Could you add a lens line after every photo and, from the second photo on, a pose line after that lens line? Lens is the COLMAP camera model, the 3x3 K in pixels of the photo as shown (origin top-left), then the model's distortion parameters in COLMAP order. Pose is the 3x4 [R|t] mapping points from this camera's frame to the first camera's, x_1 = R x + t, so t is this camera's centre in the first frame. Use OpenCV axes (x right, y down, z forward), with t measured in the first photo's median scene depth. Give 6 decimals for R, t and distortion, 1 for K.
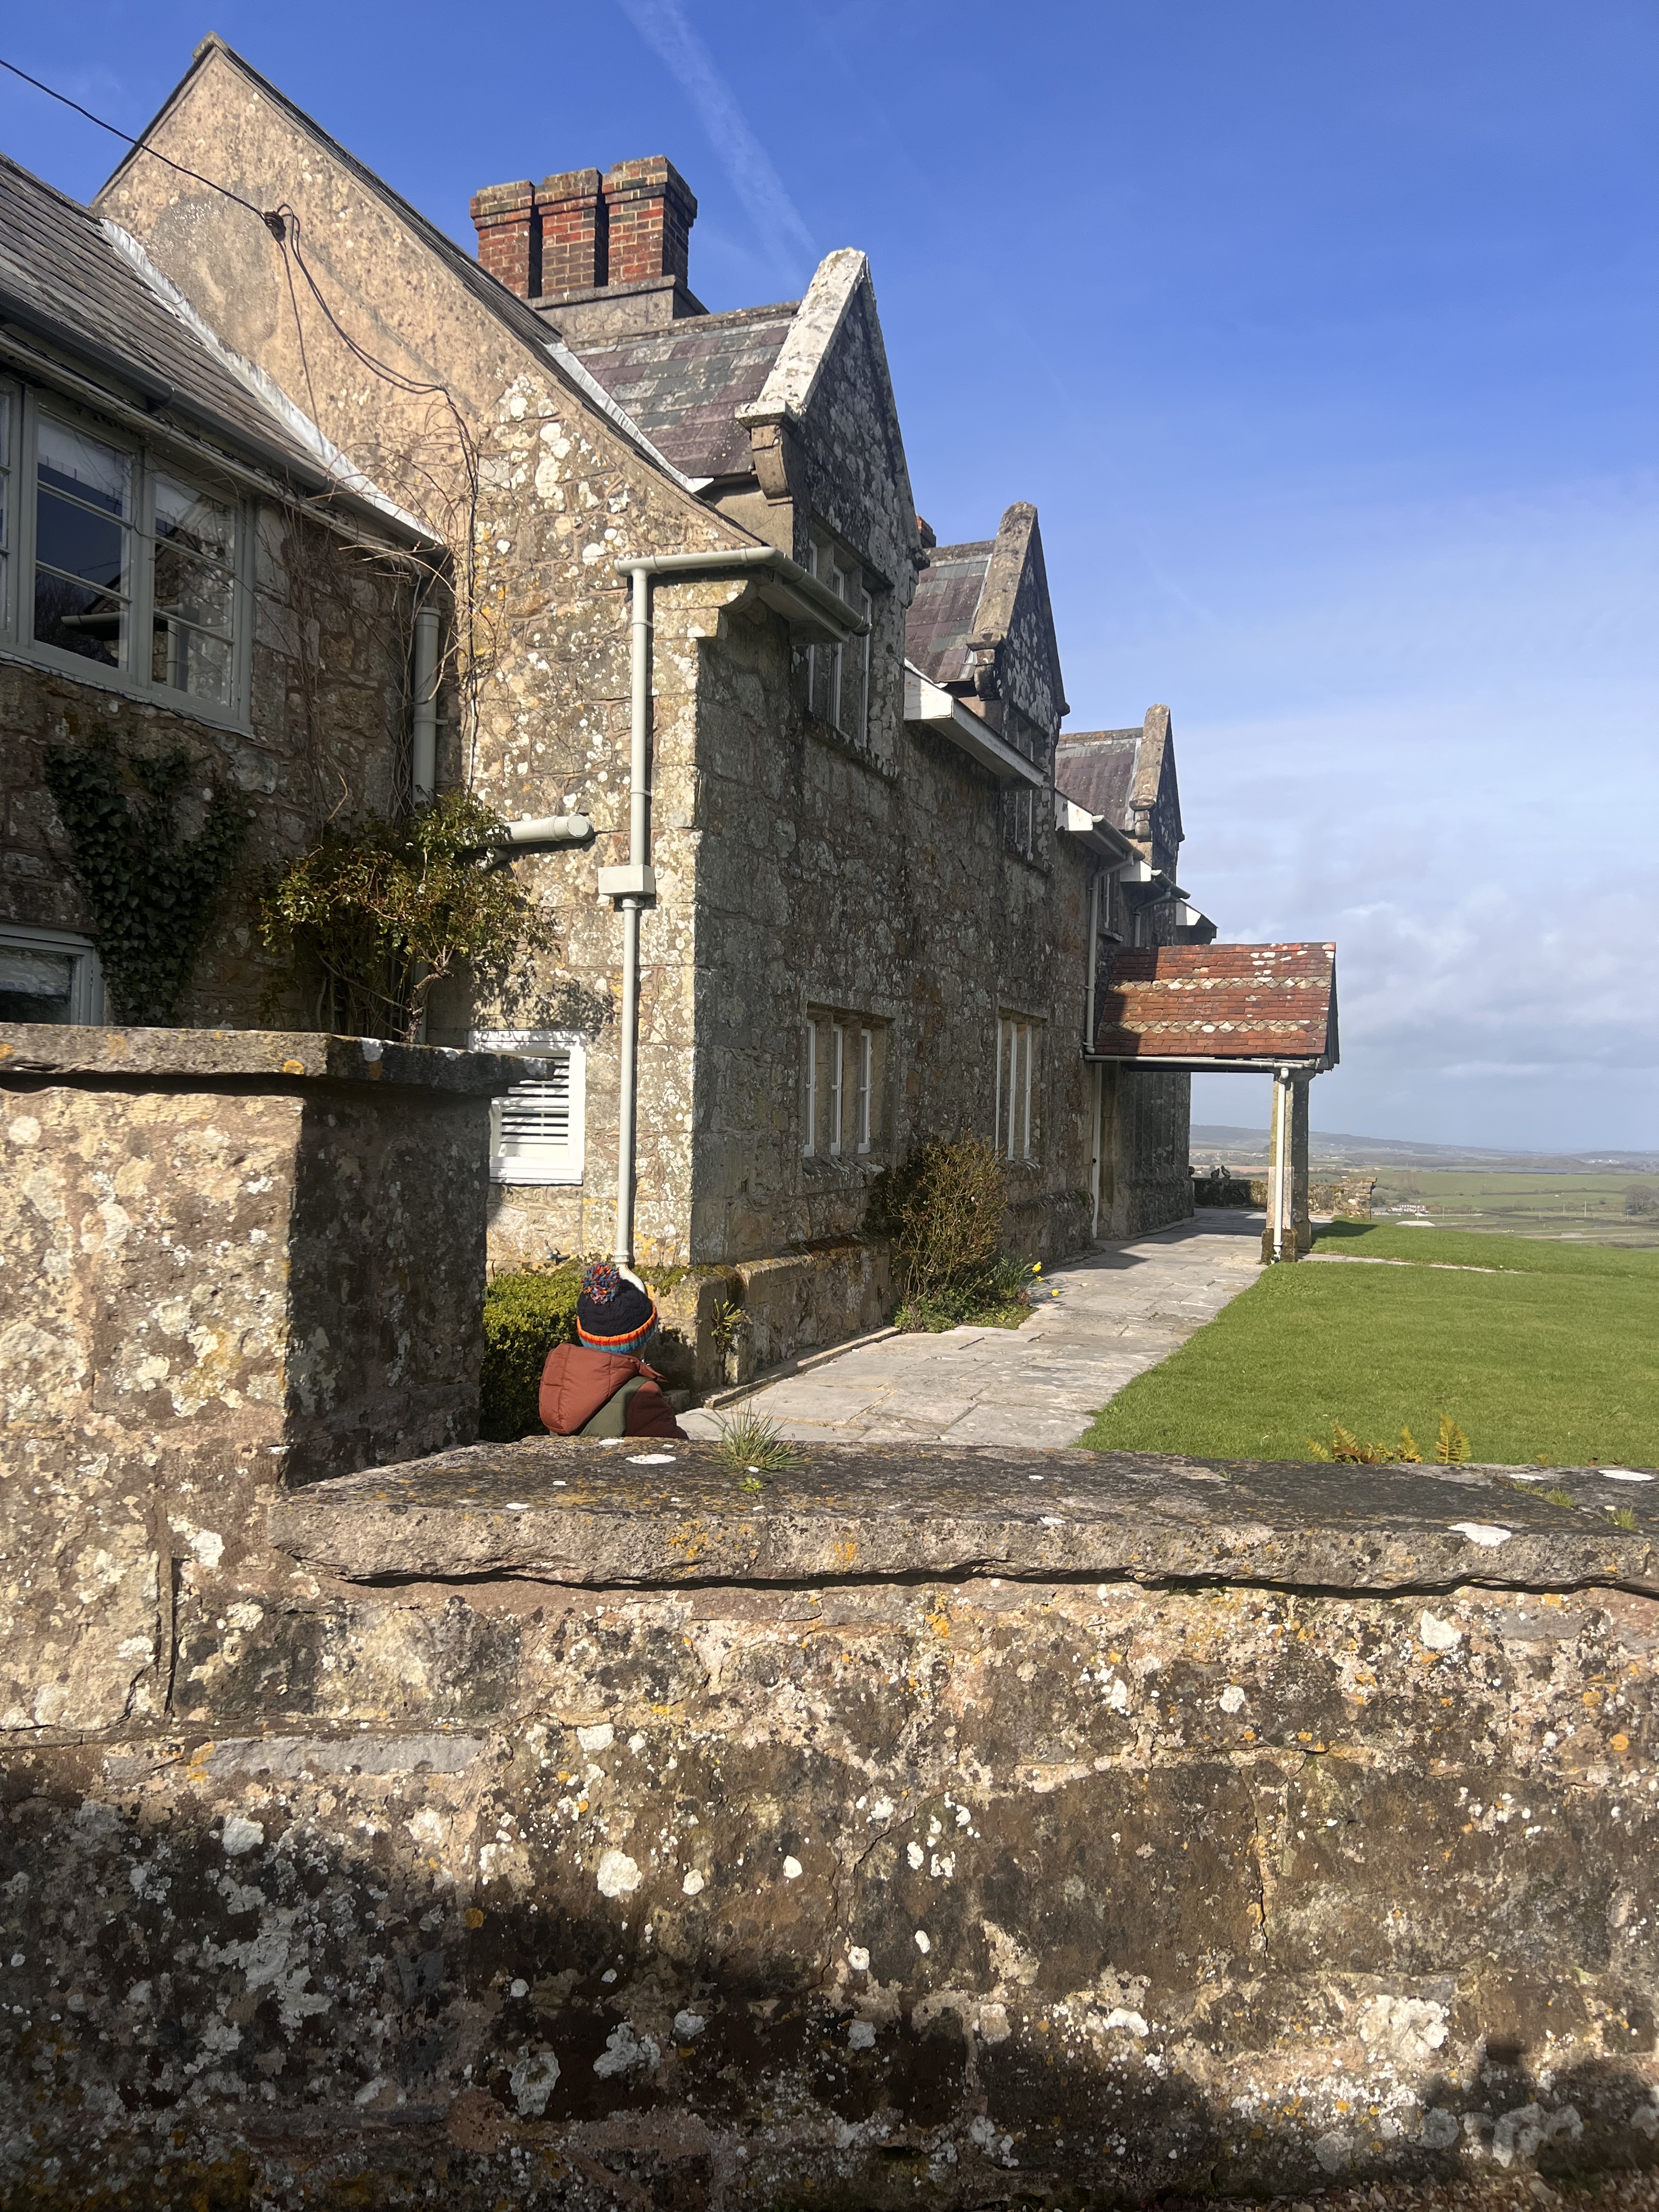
lens RADIAL K [[1678.0, 0, 829.5], [0, 1678.0, 1106.0], [0, 0, 1]] dist [0.110706, -0.145902]
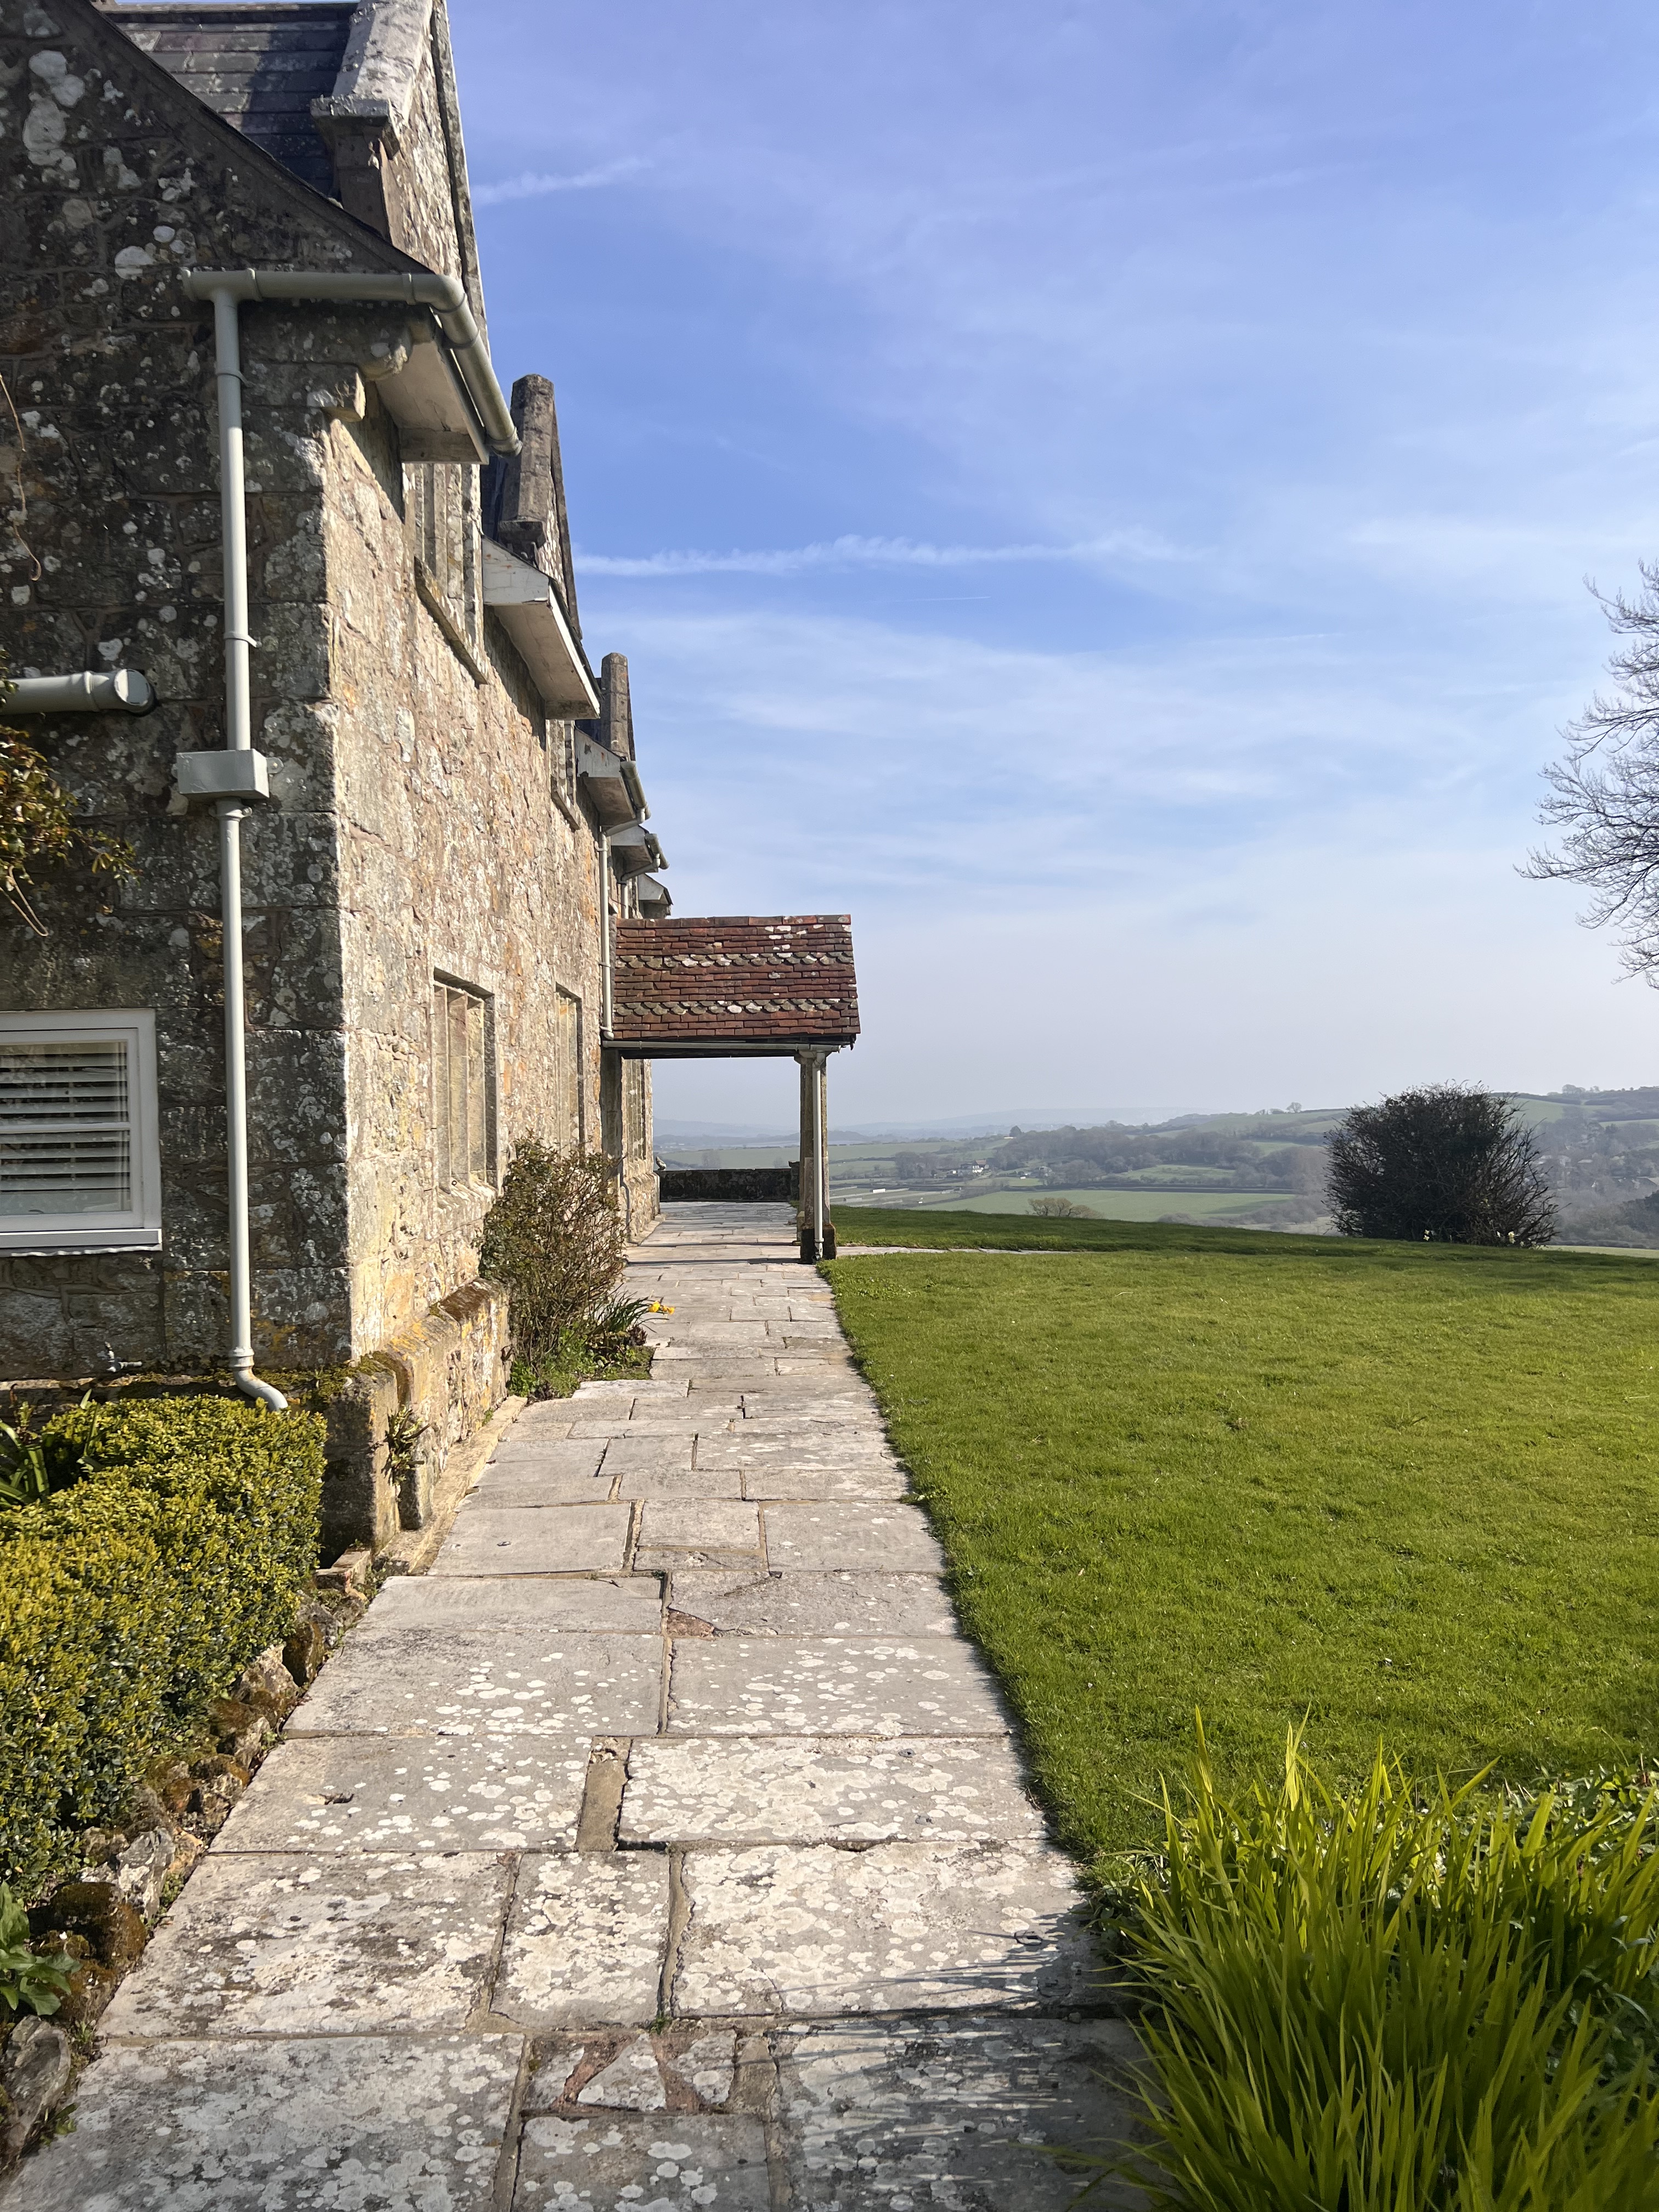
lens RADIAL K [[1637.4, 0, 762.8], [0, 1637.4, 1111.1], [0, 0, 1]] dist [0.077217, -0.066262]
pose [[0.927372, -0.042085, 0.371765, -0.166157], [0.039378, 0.999114, 0.014874, -0.006813], [-0.372062, 0.000846, 0.928208, 0.328489]]
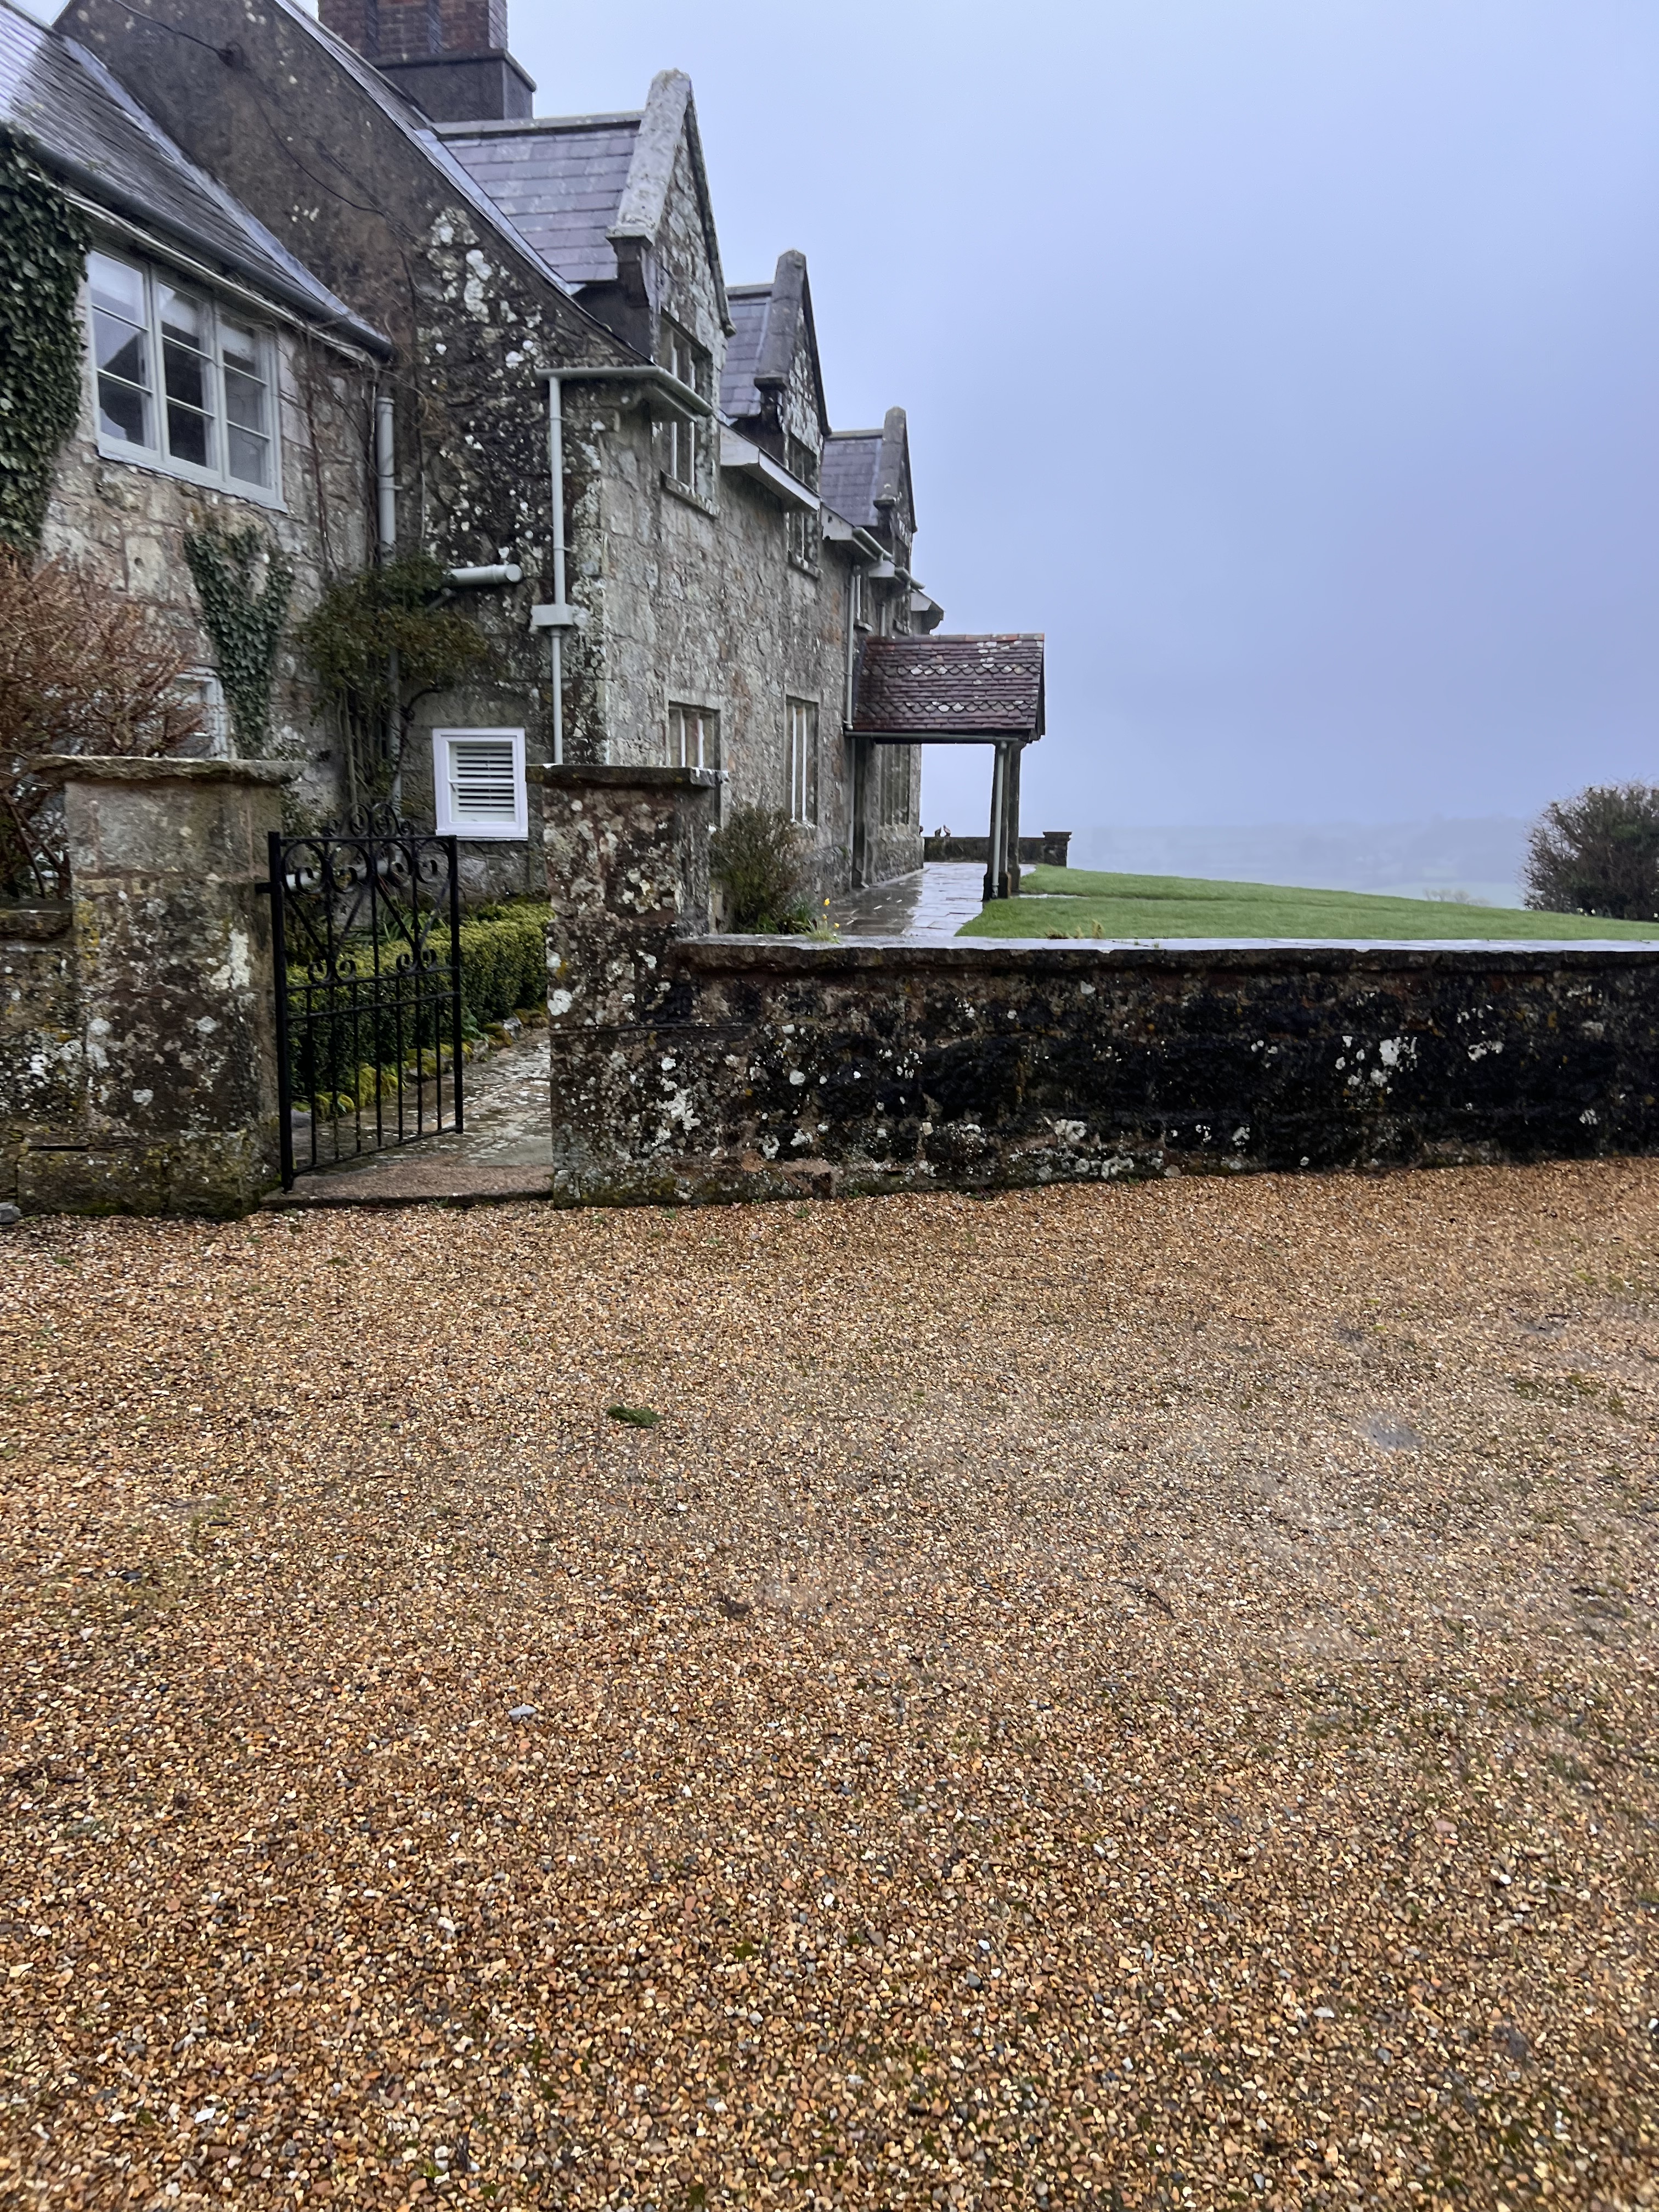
lens RADIAL K [[1692.3, 0, 794.9], [0, 1692.3, 1114.3], [0, 0, 1]] dist [0.065341, -0.061786]
pose [[0.988205, -0.043849, 0.146724, -0.144078], [0.013689, 0.979587, 0.200553, -0.010826], [-0.152522, -0.196179, 0.968633, -0.450680]]
